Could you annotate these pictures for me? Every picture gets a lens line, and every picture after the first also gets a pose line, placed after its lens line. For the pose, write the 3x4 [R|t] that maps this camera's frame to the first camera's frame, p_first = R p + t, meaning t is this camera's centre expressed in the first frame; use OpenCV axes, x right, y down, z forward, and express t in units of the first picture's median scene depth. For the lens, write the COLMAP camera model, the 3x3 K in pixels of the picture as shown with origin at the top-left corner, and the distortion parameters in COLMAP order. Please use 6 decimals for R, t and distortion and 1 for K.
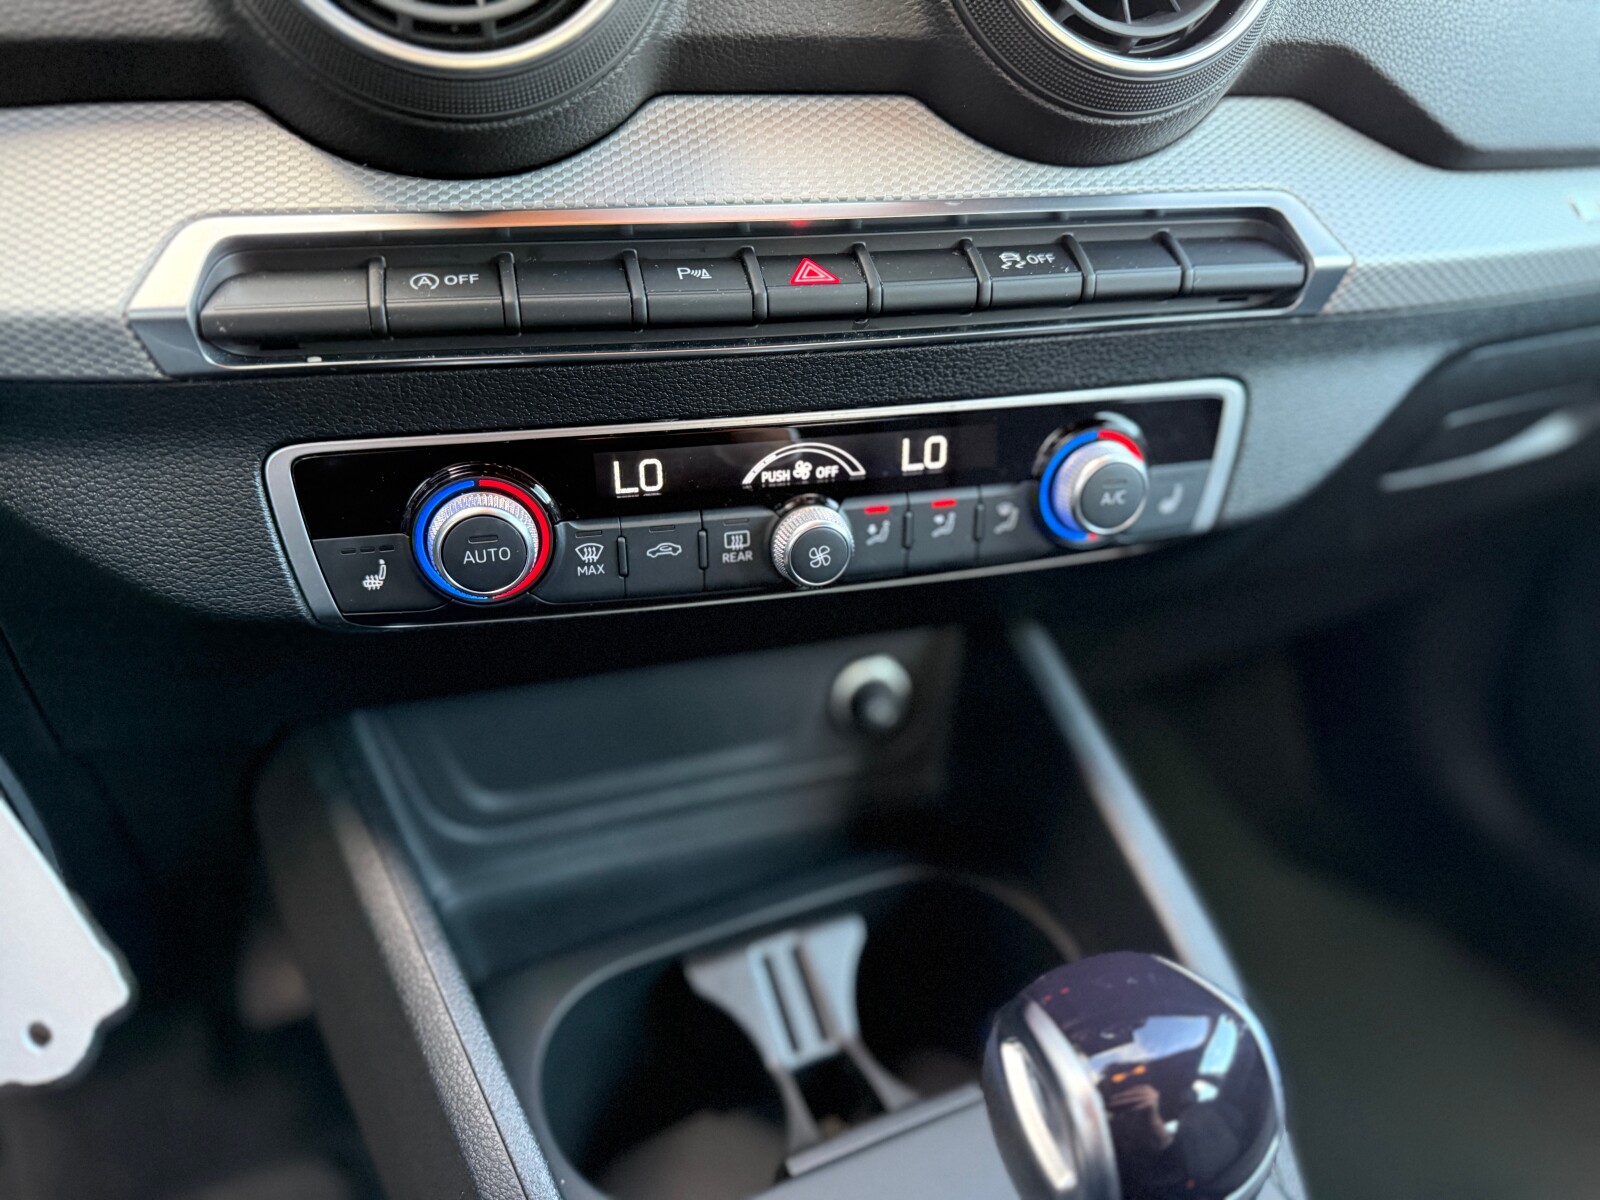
lens RADIAL K [[1131.0, 0, 786.7], [0, 1131.0, 606.4], [0, 0, 1]] dist [0.047439, -0.079412]
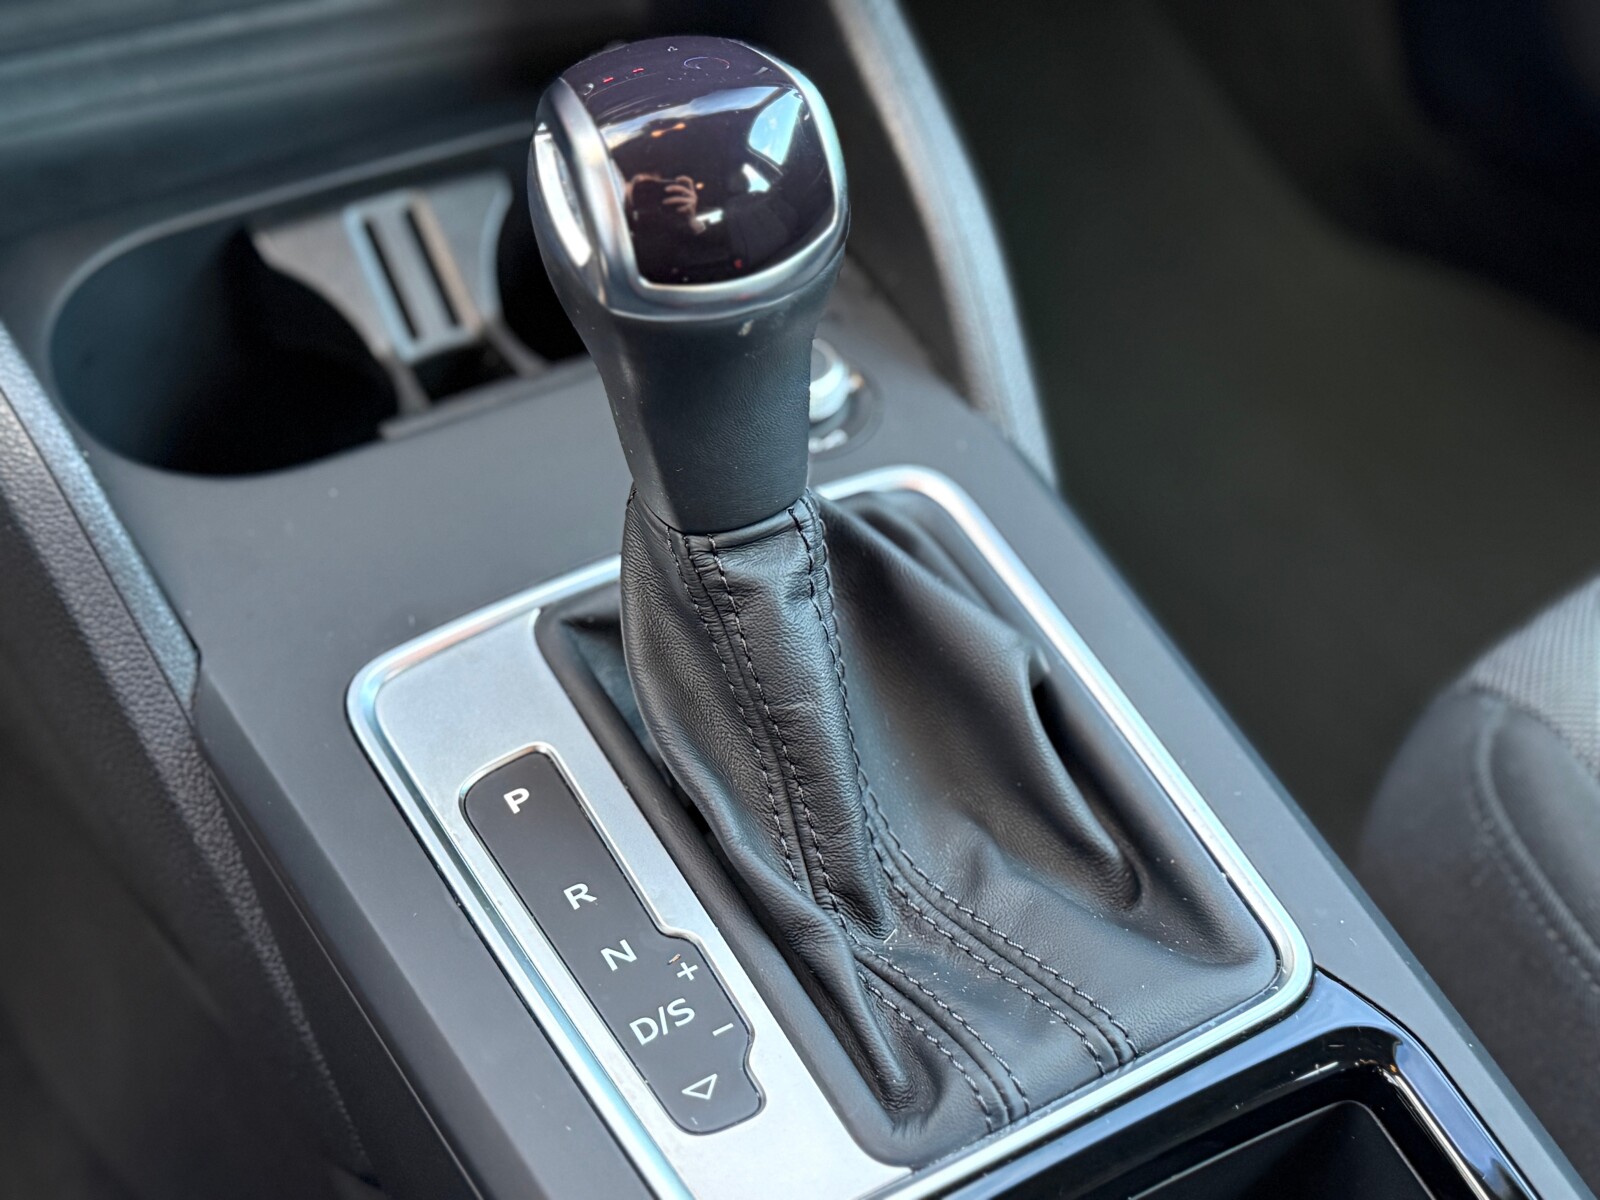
lens RADIAL K [[2194.5, 0, 801.8], [0, 2194.5, 588.3], [0, 0, 1]] dist [0.178700, 0.000000]
pose [[0.996884, -0.051262, 0.059951, 0.206021], [0.031142, 0.954072, 0.297954, 0.159094], [-0.072471, -0.295158, 0.952696, -0.537138]]
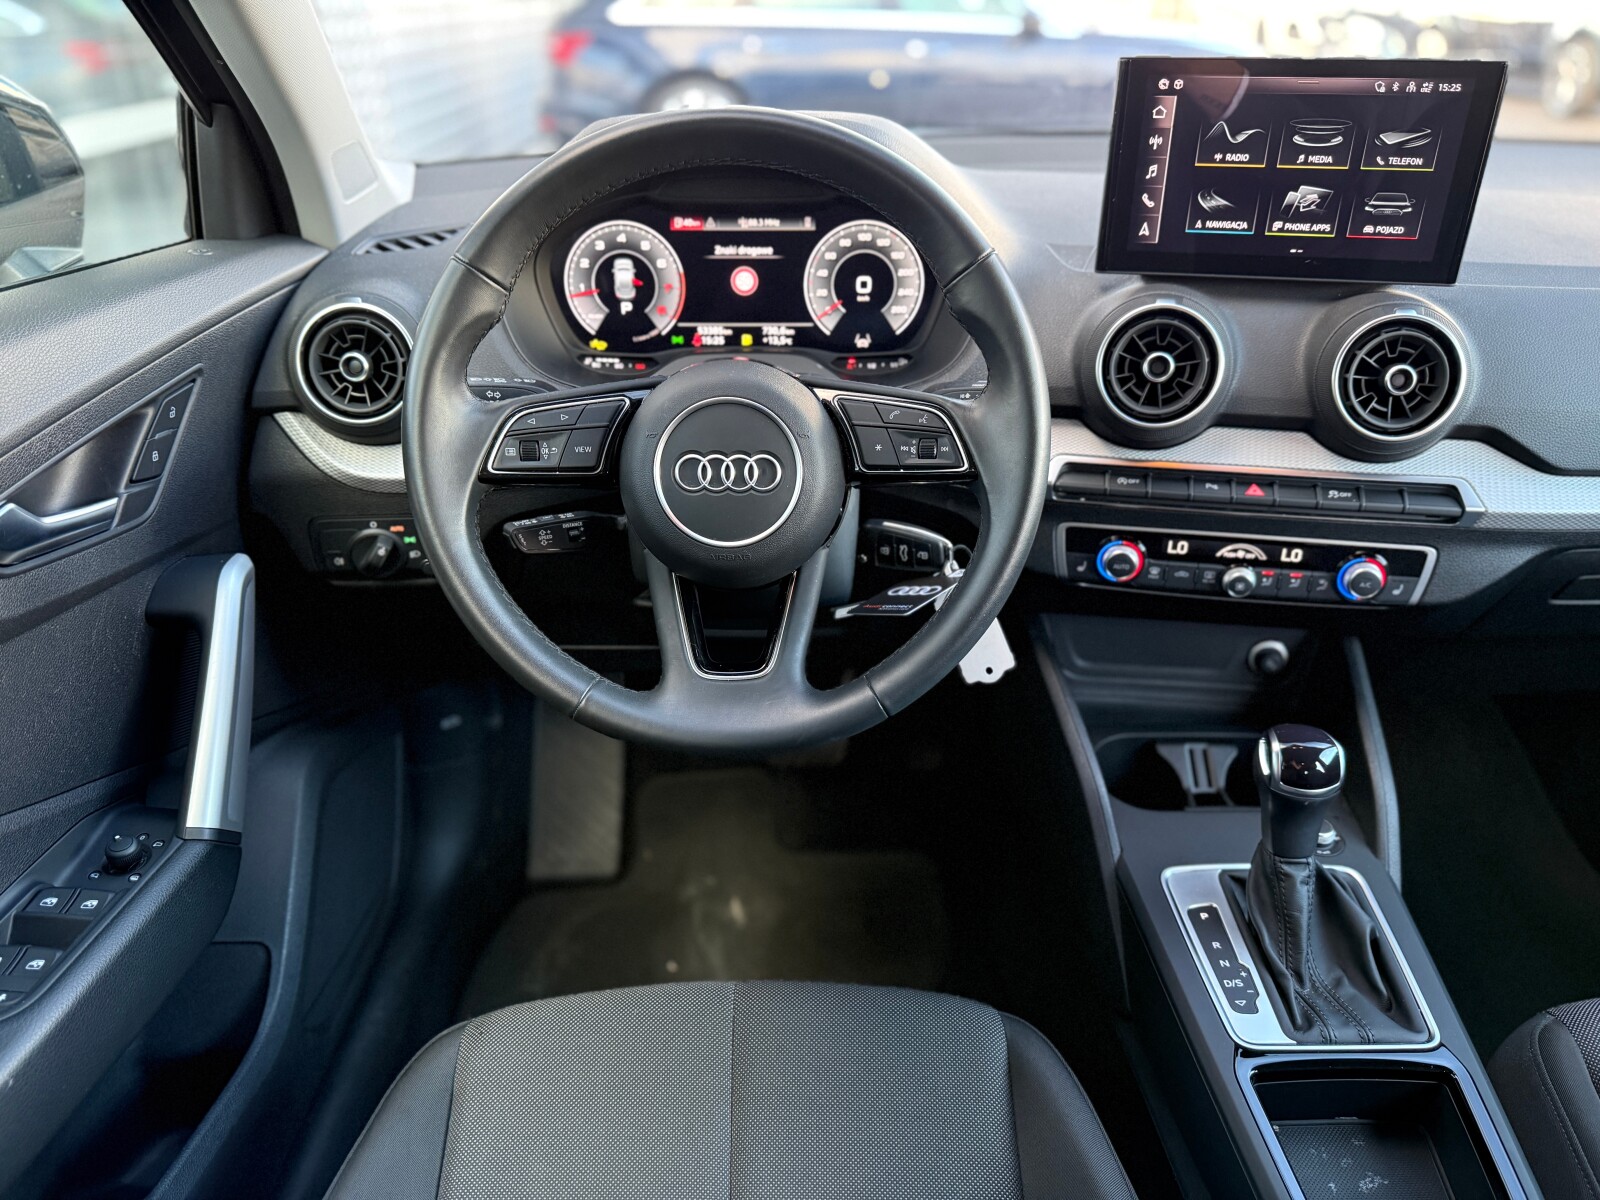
lens RADIAL K [[1131.0, 0, 807.9], [0, 1131.0, 603.4], [0, 0, 1]] dist [0.047439, -0.079412]
pose [[0.900826, 0.188762, -0.391000, 0.168906], [-0.181477, 0.981806, 0.055878, 0.032096], [0.394434, 0.020621, 0.918693, -1.929343]]
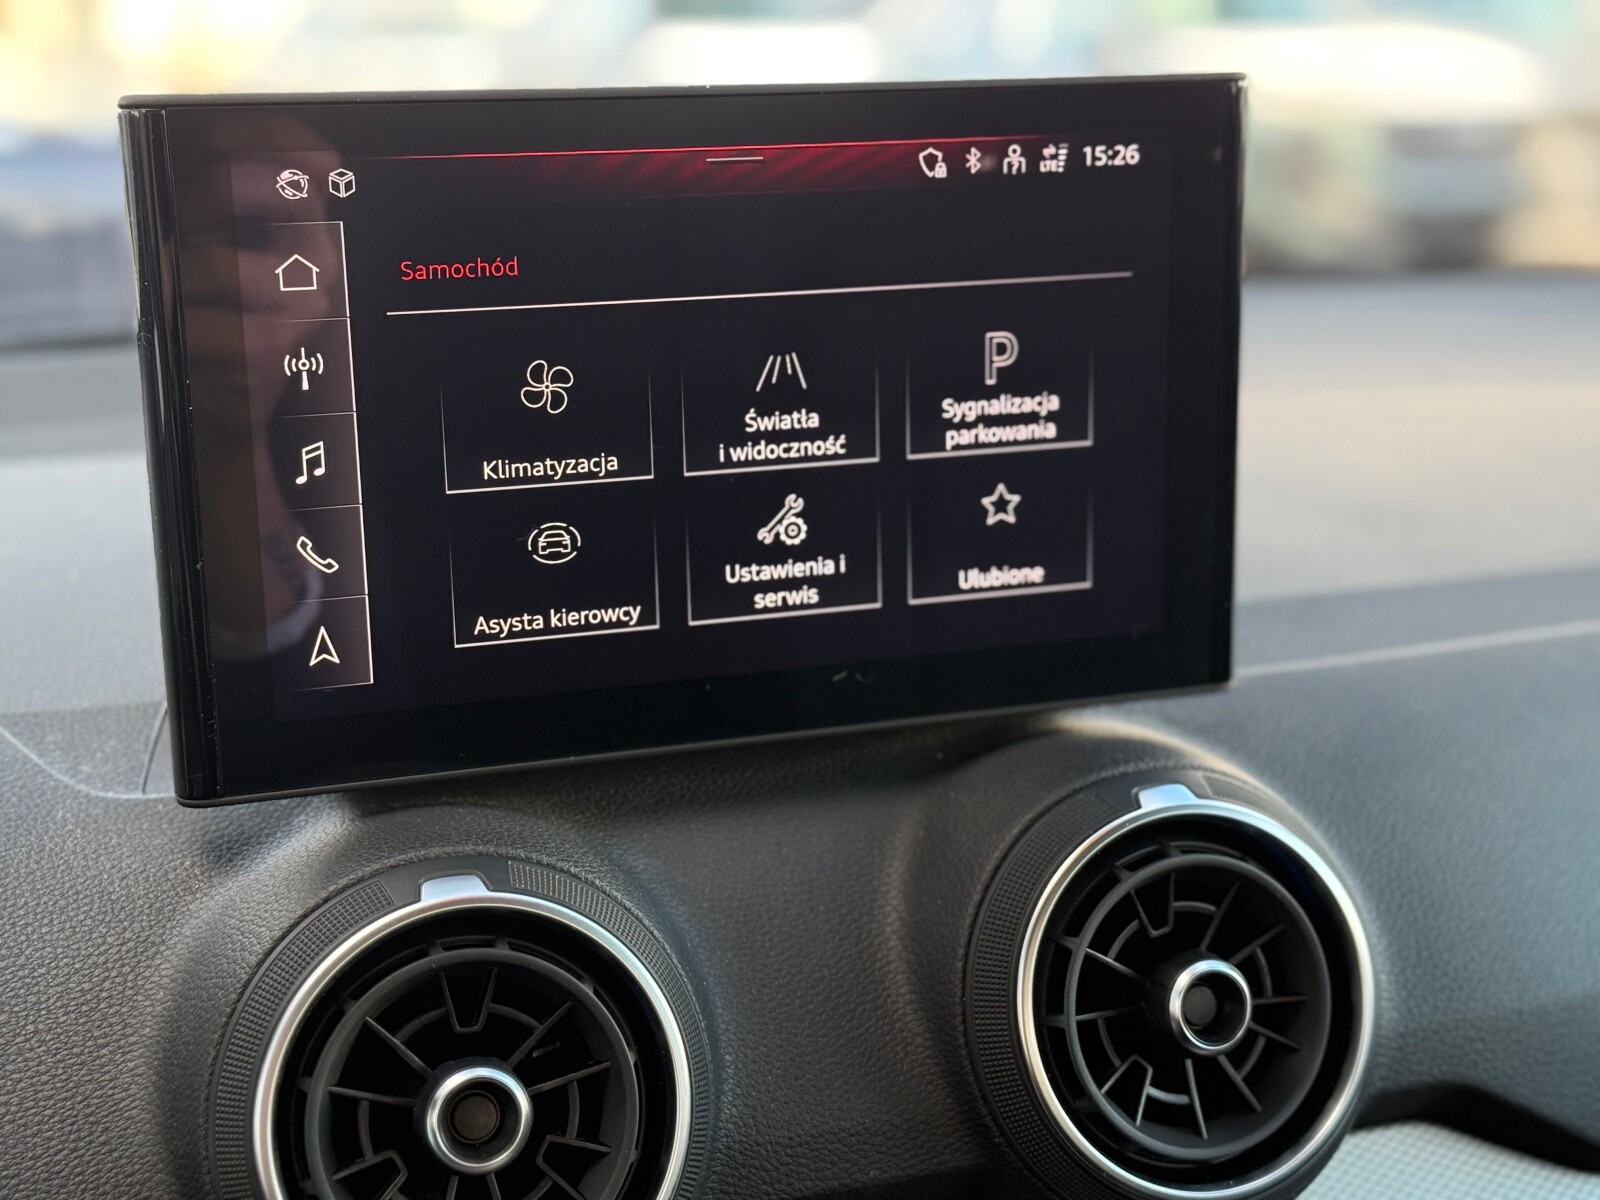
lens RADIAL K [[2354.5, 0, 792.6], [0, 2354.5, 598.4], [0, 0, 1]] dist [0.072914, 0.000000]
pose [[0.997306, -0.048237, 0.055256, -0.092345], [0.060332, 0.967903, -0.243975, -0.432339], [-0.041714, 0.246652, 0.968206, -0.790383]]
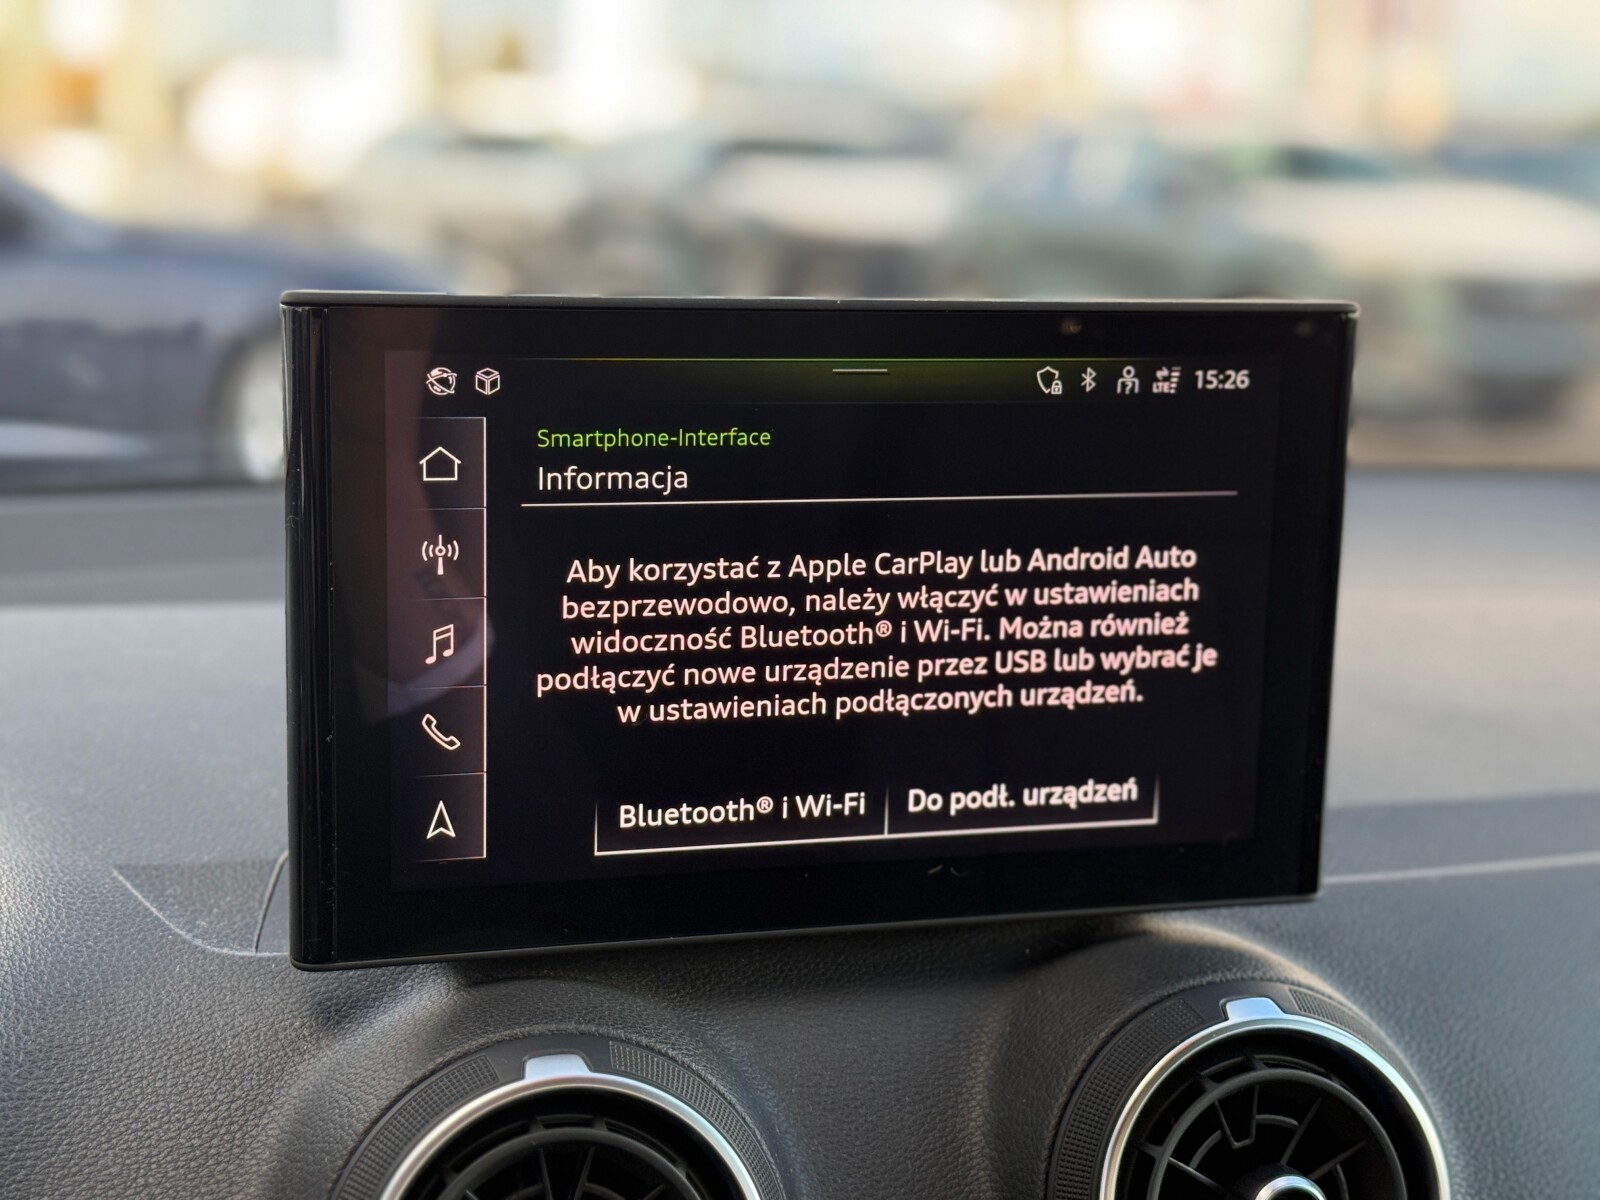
lens RADIAL K [[2354.5, 0, 783.7], [0, 2354.5, 603.8], [0, 0, 1]] dist [0.072914, 0.000000]
pose [[0.999533, 0.003788, 0.030319, -0.132997], [0.005223, 0.956493, -0.291710, -0.471626], [-0.030105, 0.291732, 0.956026, -0.853081]]
